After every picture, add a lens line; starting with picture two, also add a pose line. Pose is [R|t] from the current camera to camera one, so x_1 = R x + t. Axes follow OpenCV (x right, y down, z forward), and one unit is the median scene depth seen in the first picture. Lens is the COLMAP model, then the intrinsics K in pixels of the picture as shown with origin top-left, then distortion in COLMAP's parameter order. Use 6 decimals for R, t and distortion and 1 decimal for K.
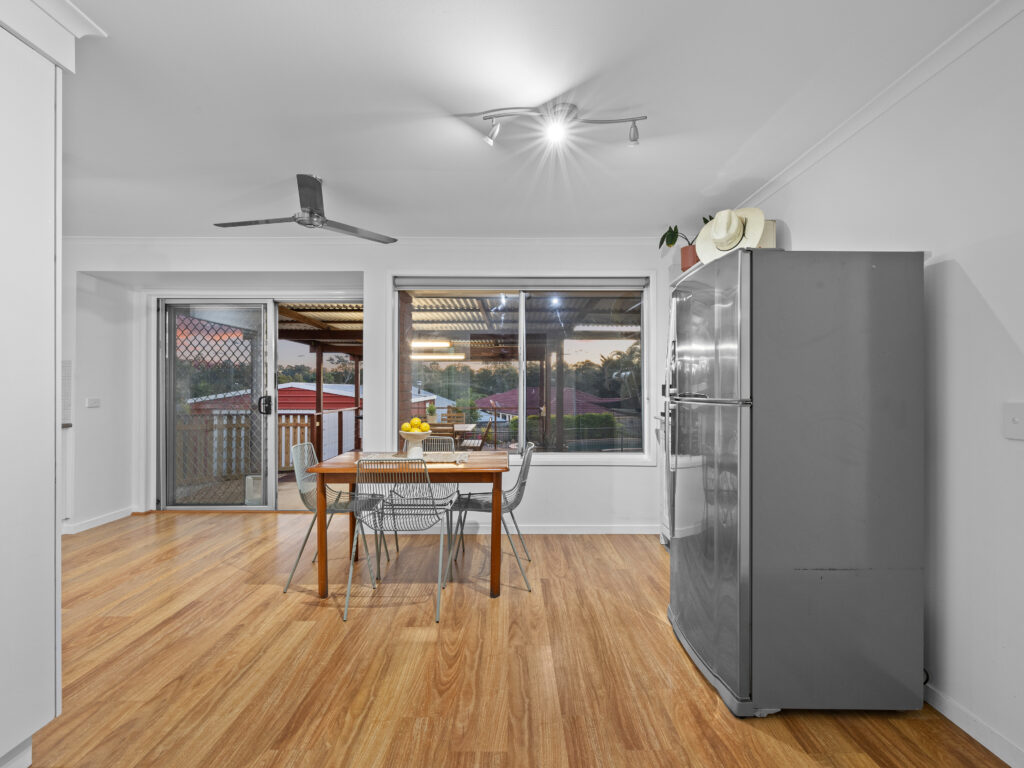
lens RADIAL K [[465.7, 0, 514.2], [0, 465.7, 387.0], [0, 0, 1]] dist [0.005286, 0.000786]
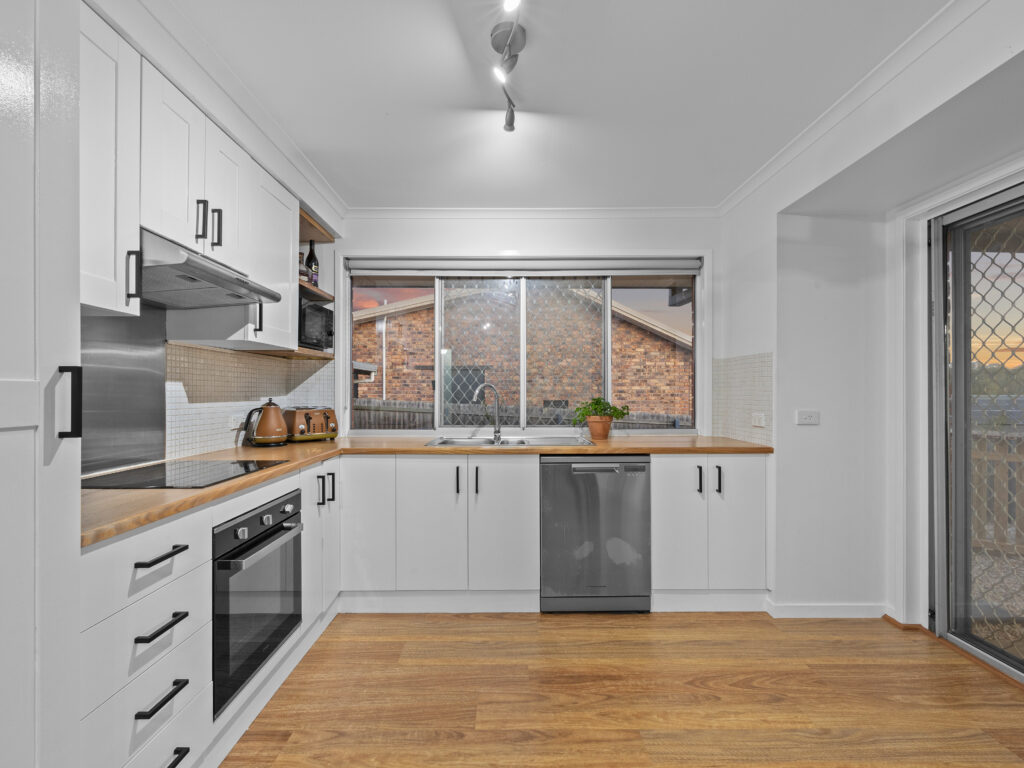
lens RADIAL K [[465.7, 0, 510.7], [0, 465.7, 391.4], [0, 0, 1]] dist [0.005286, 0.000786]
pose [[0.009710, -0.003130, -0.999948, -0.254297], [0.001229, 0.999994, -0.003119, 0.000270], [0.999952, -0.001198, 0.009714, 0.542133]]
